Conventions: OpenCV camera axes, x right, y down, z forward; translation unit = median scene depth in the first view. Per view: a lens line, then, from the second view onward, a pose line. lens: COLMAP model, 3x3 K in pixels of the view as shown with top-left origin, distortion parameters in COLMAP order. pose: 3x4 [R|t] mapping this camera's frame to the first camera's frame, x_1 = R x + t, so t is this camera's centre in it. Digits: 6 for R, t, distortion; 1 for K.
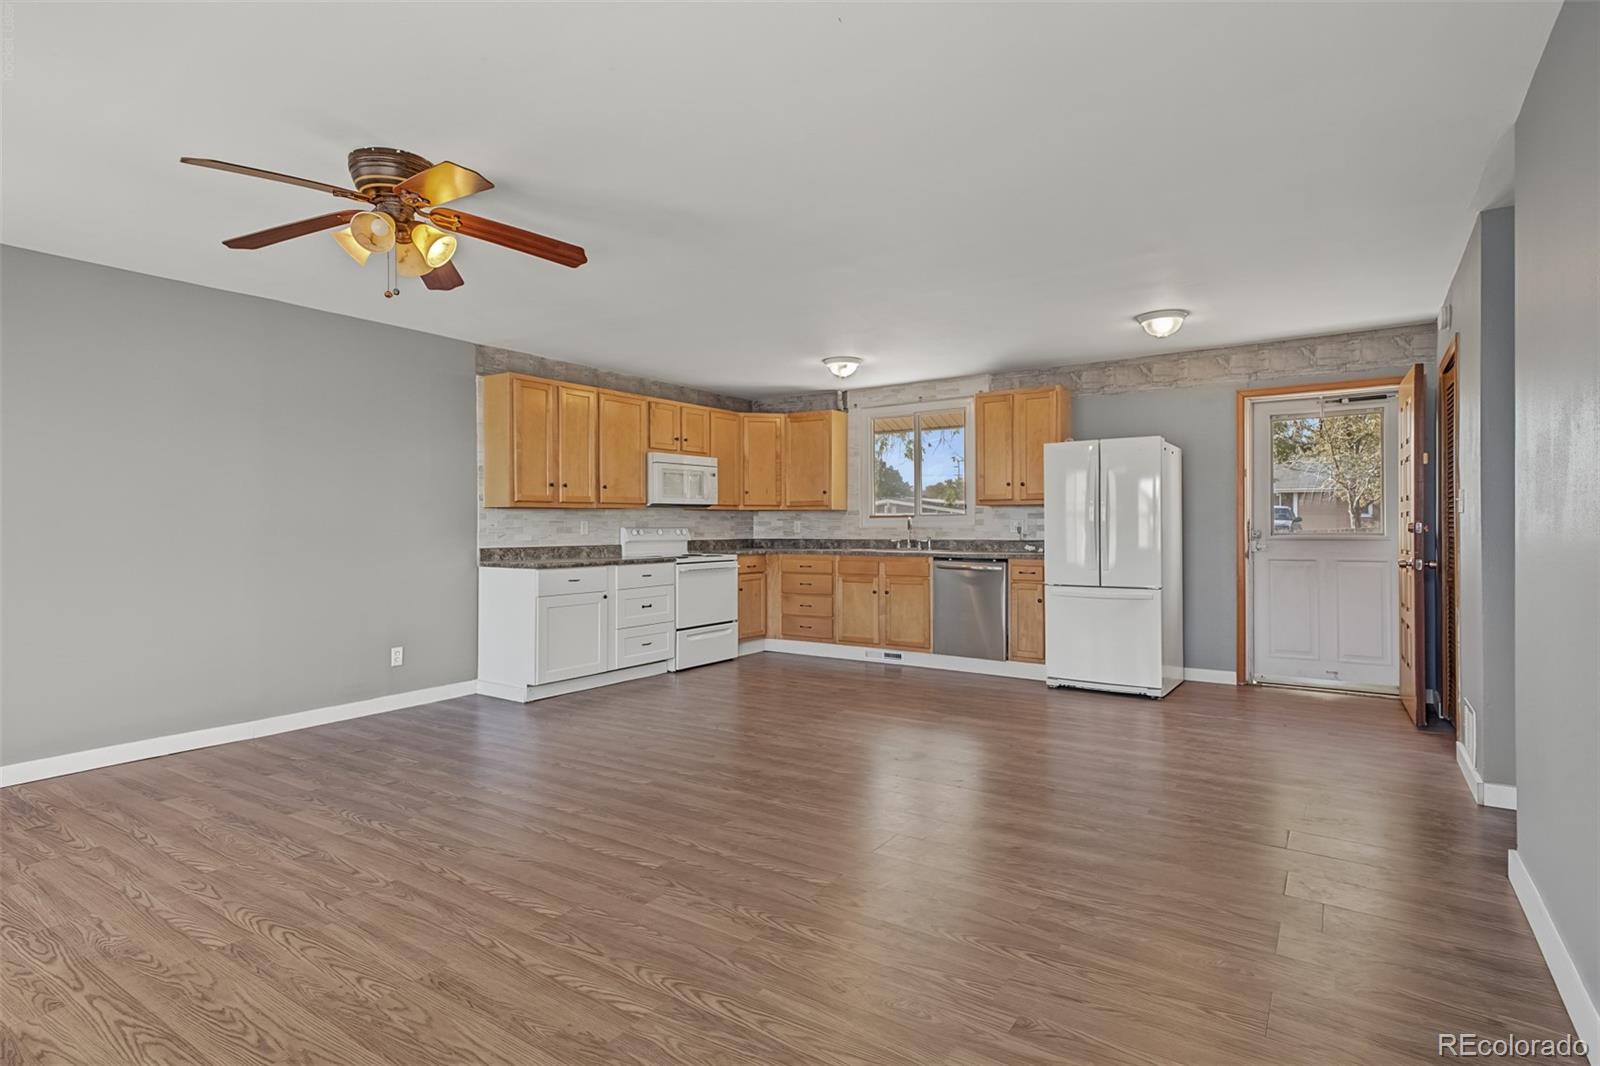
lens RADIAL K [[806.6, 0, 803.5], [0, 806.6, 527.4], [0, 0, 1]] dist [0.026278, -0.009842]
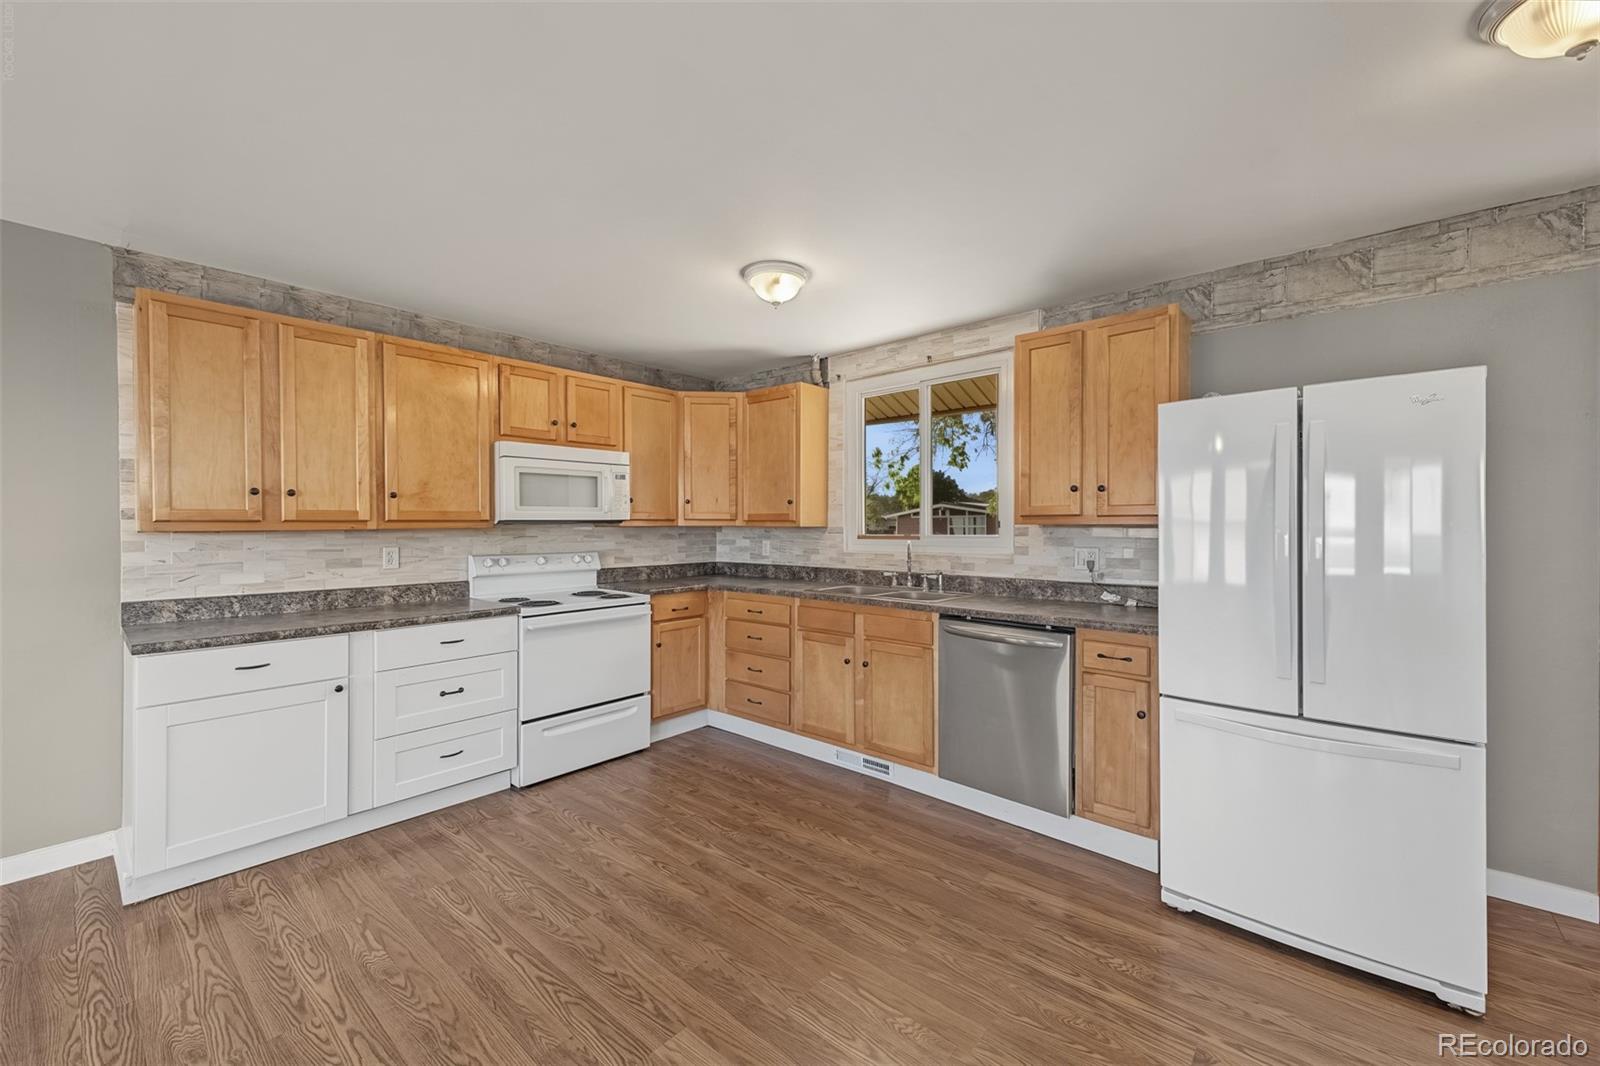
lens RADIAL K [[634.9, 0, 800.6], [0, 634.9, 527.8], [0, 0, 1]] dist [0.013906, -0.002880]
pose [[0.992238, 0.004204, -0.124285, 0.130648], [-0.003809, 0.999987, 0.003417, -0.029423], [0.124298, -0.002917, 0.992241, 0.586625]]
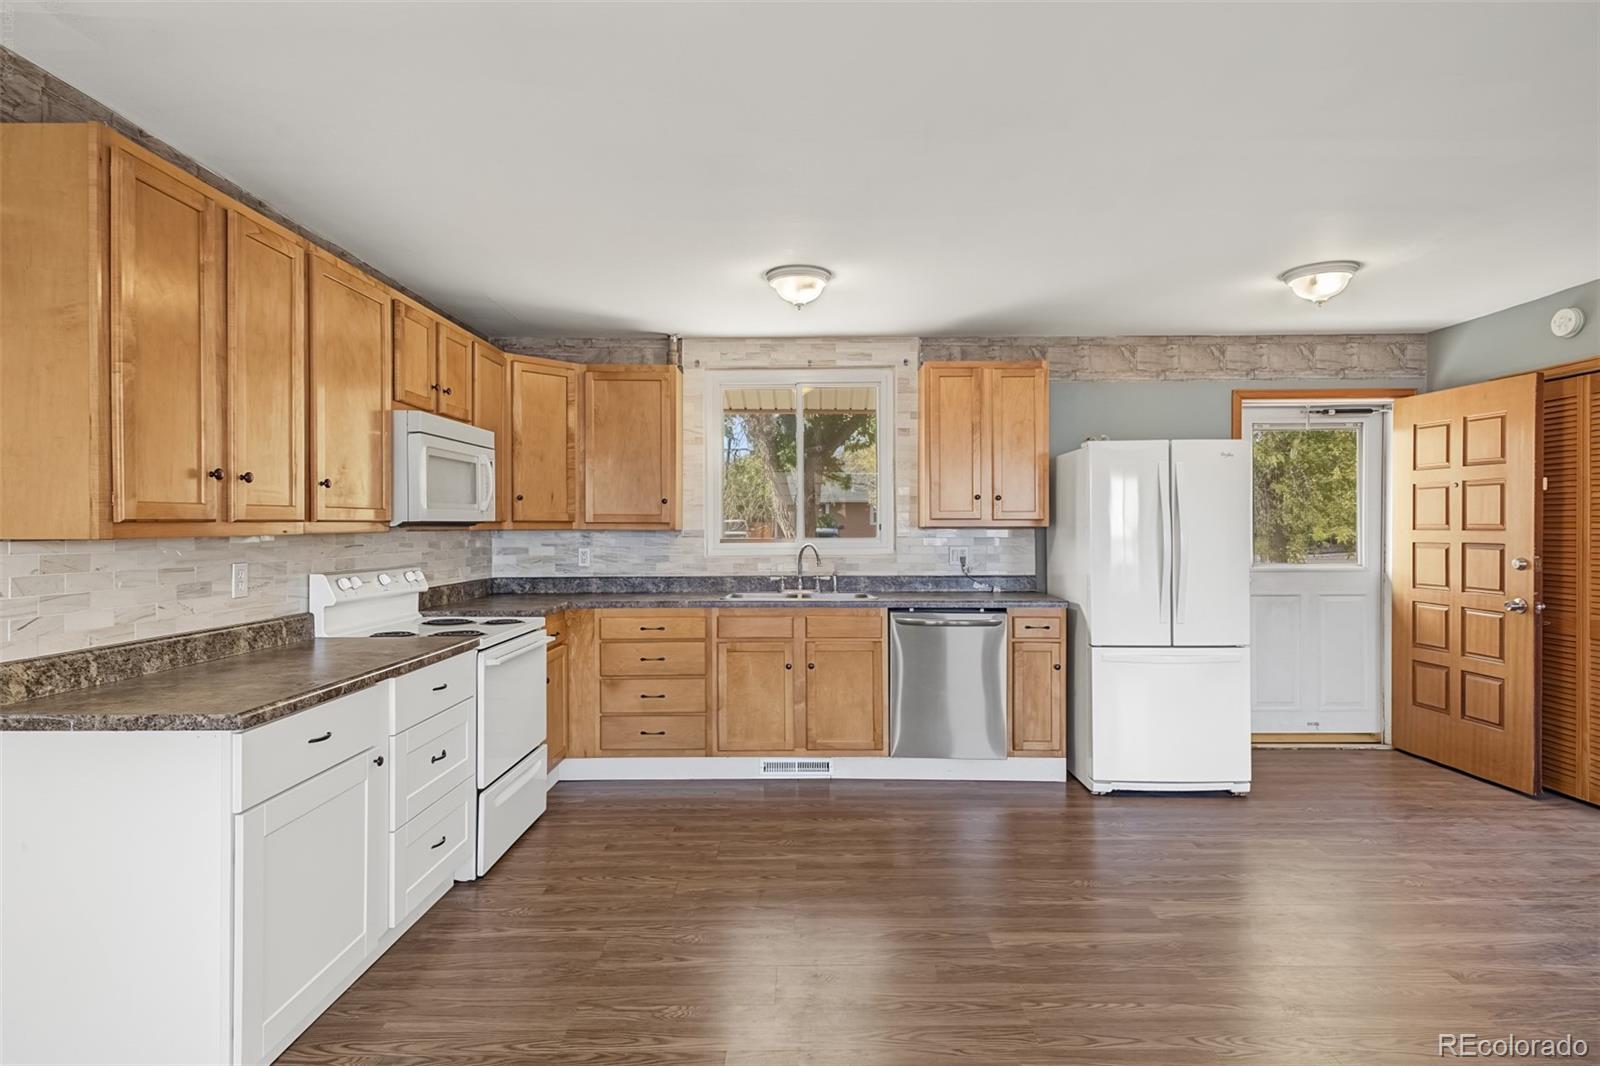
lens RADIAL K [[845.8, 0, 805.5], [0, 845.8, 531.7], [0, 0, 1]] dist [0.022460, -0.003619]
pose [[0.833668, -0.000643, 0.552265, -0.298408], [0.000752, 1.000000, 0.000028, -0.026441], [-0.552265, 0.000392, 0.833669, 0.526464]]
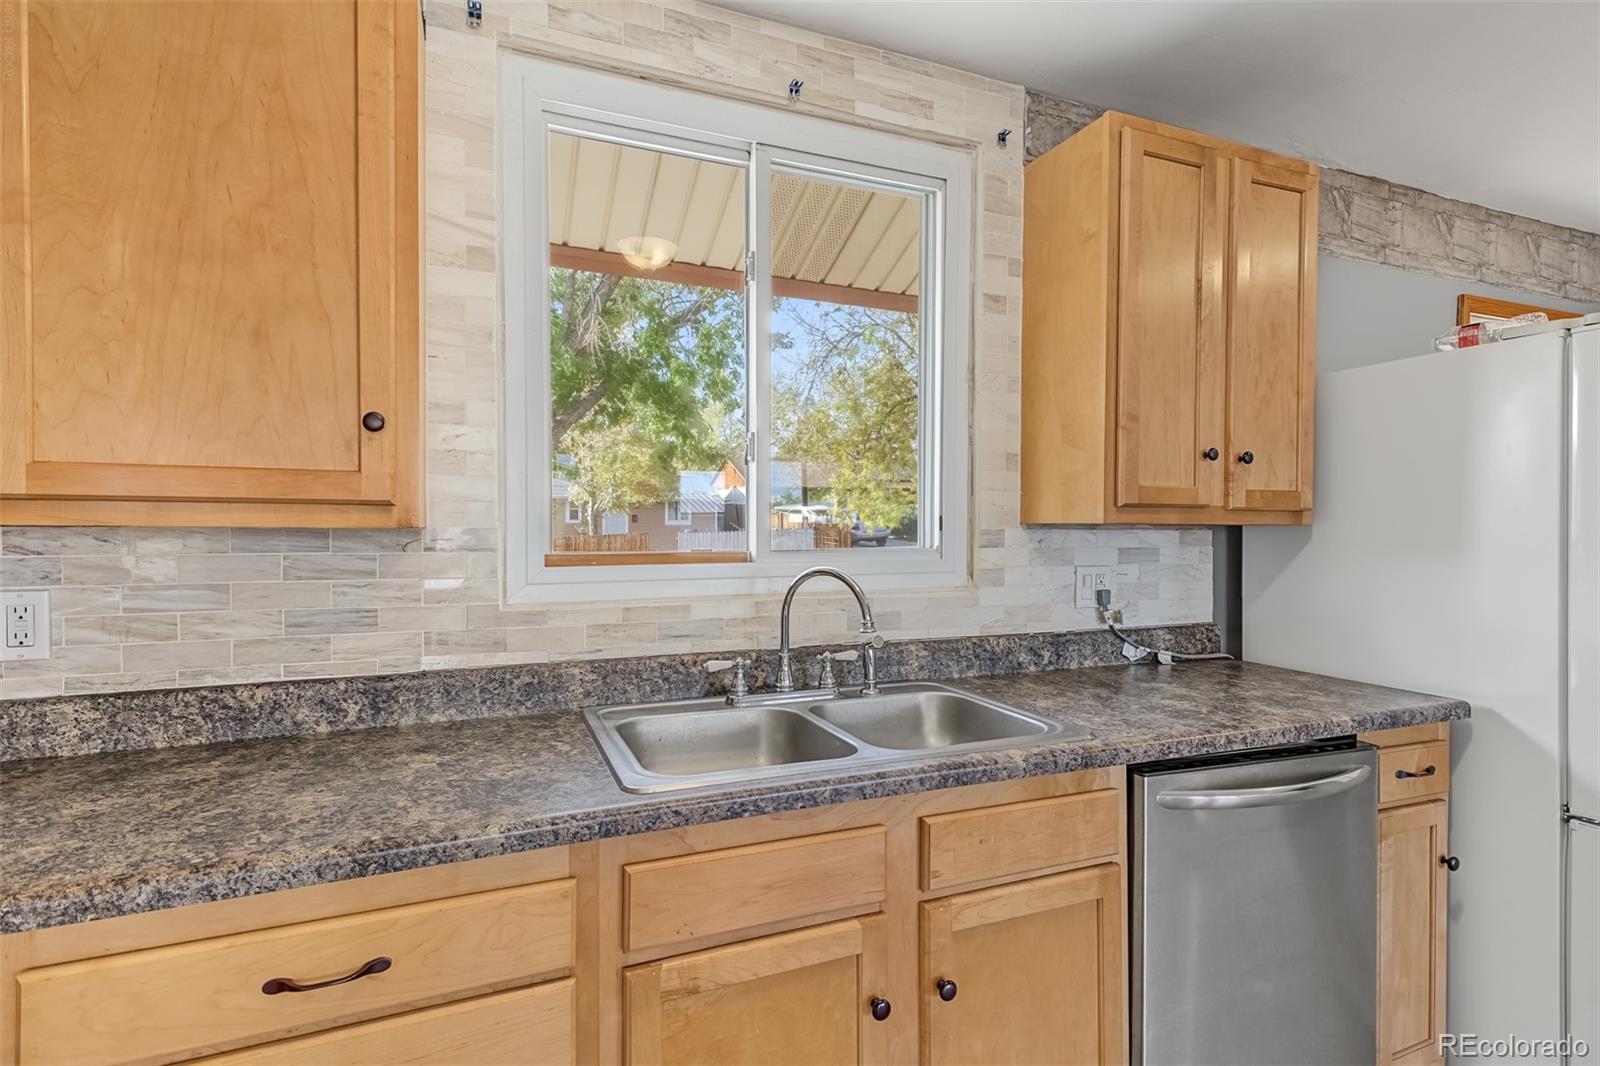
lens RADIAL K [[779.7, 0, 804.5], [0, 779.7, 537.7], [0, 0, 1]] dist [0.014534, -0.000713]
pose [[0.556564, -0.005972, 0.830783, -0.072145], [-0.003119, 0.999952, 0.009278, -0.027844], [-0.830799, -0.007755, 0.556519, 1.065565]]
